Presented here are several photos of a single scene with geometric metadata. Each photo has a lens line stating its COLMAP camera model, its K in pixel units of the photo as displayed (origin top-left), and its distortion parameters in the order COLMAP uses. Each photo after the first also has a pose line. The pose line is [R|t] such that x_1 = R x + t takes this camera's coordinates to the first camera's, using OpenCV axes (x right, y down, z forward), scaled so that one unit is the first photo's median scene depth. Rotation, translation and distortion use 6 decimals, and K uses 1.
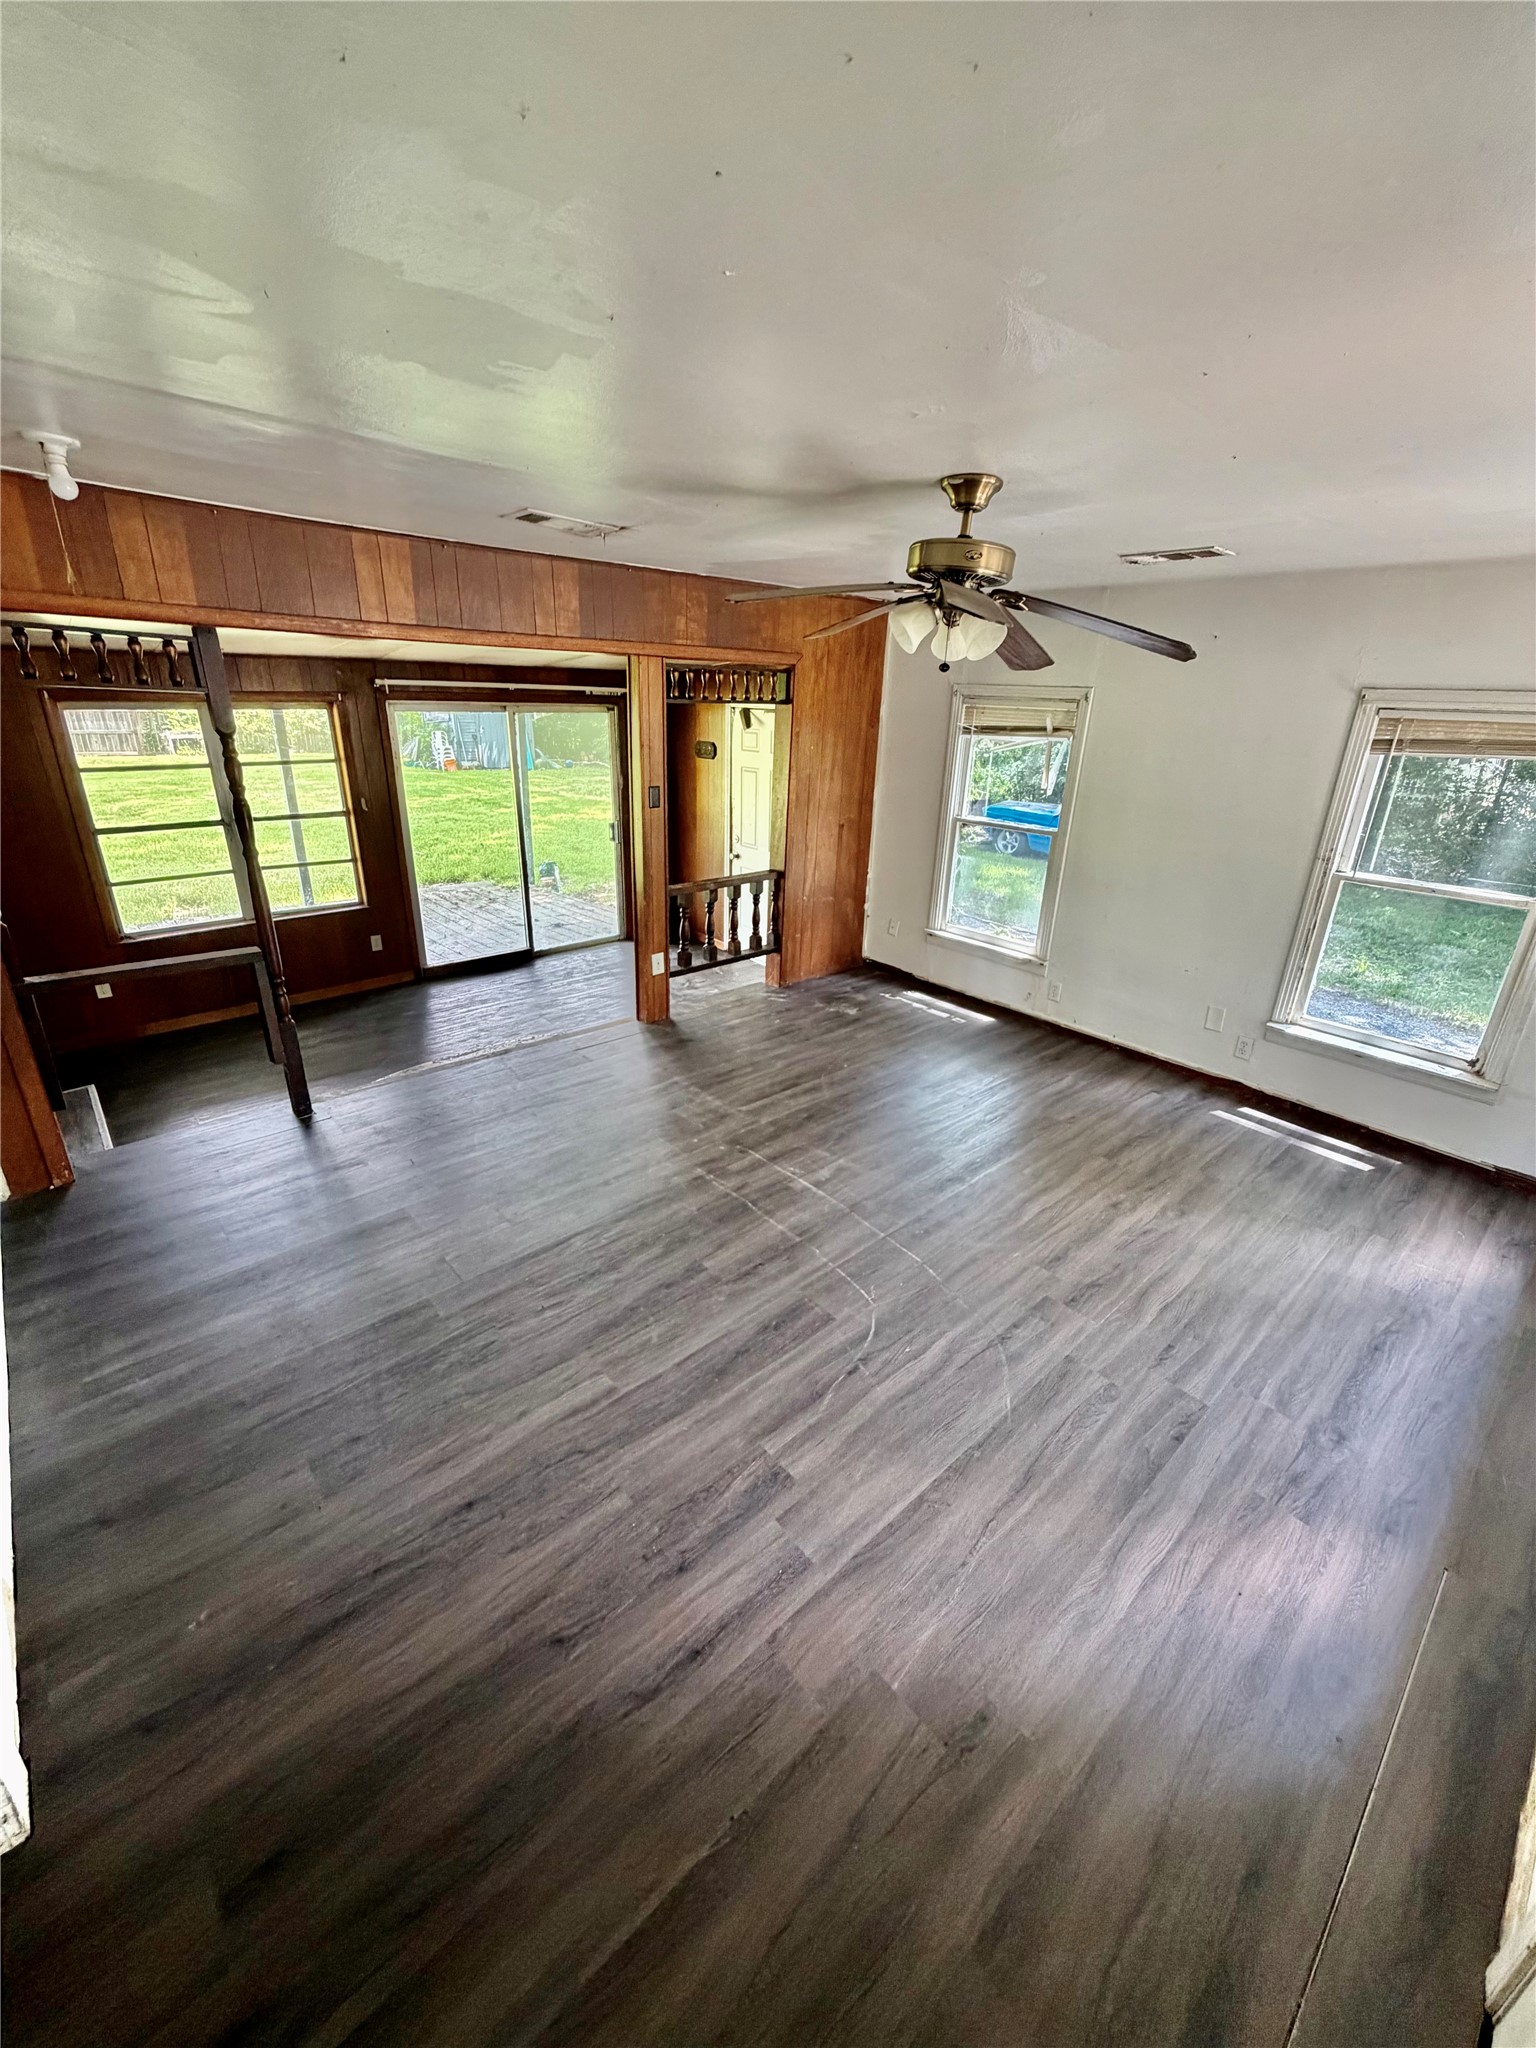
lens RADIAL K [[816.9, 0, 768.0], [0, 816.9, 1024.0], [0, 0, 1]] dist [0.001800, 0.000158]
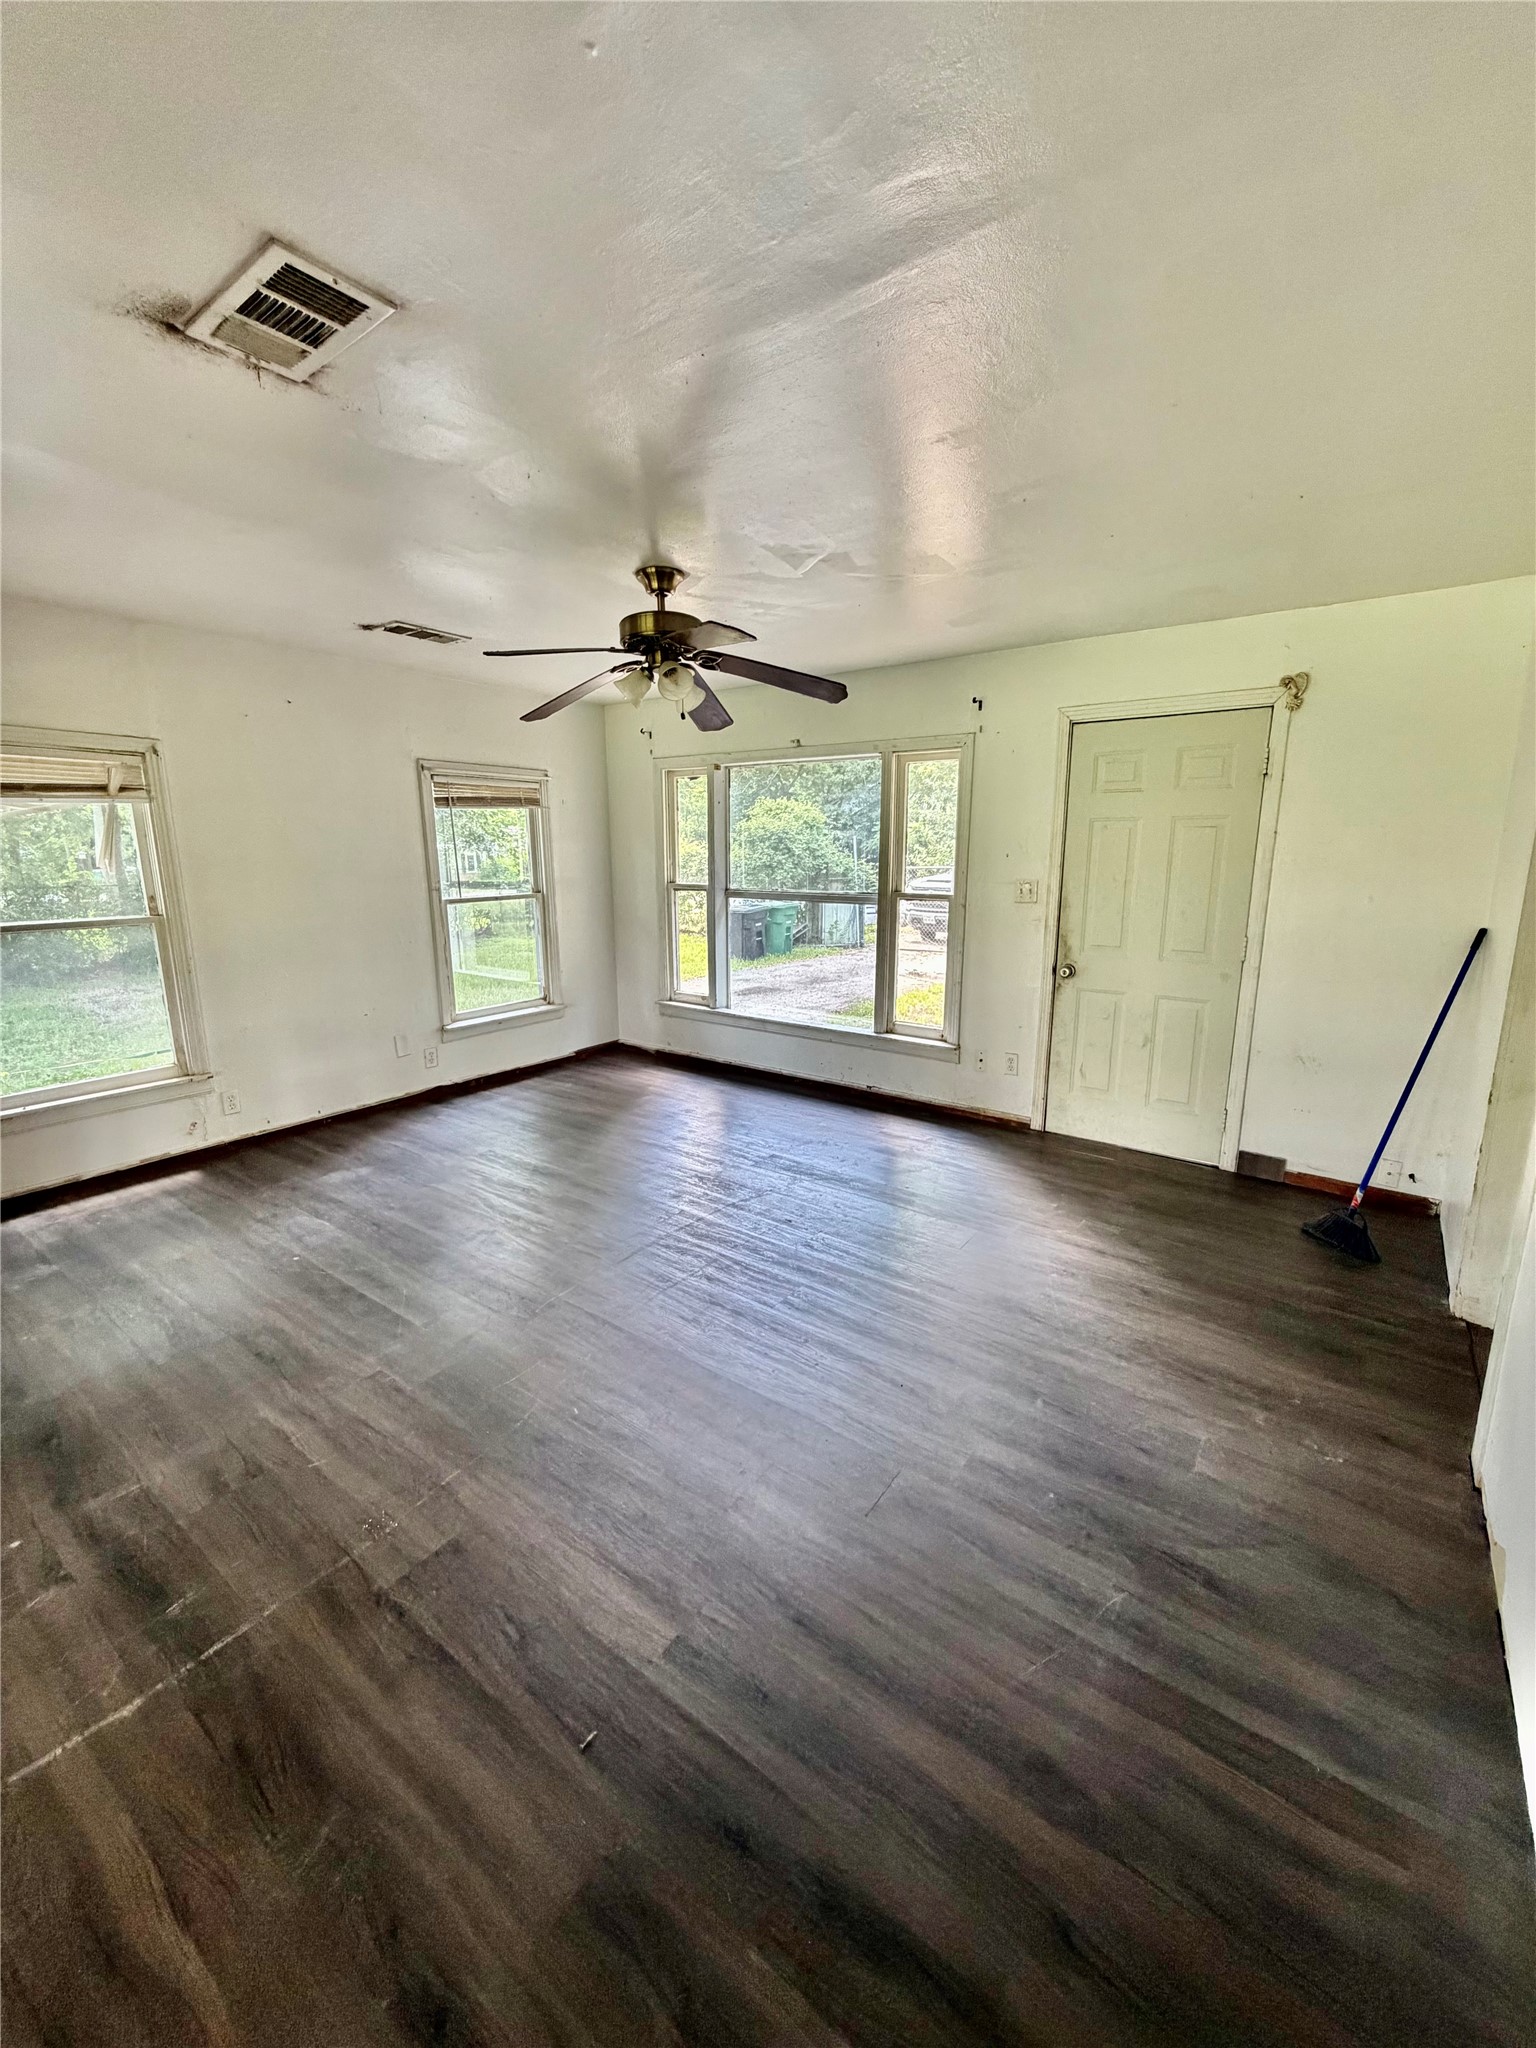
lens RADIAL K [[816.9, 0, 768.0], [0, 816.9, 1024.0], [0, 0, 1]] dist [0.001800, 0.000158]
pose [[-0.206196, -0.241166, 0.948326, -0.720818], [0.357228, 0.883708, 0.302406, -0.229107], [-0.910973, 0.401123, -0.096066, 0.775328]]
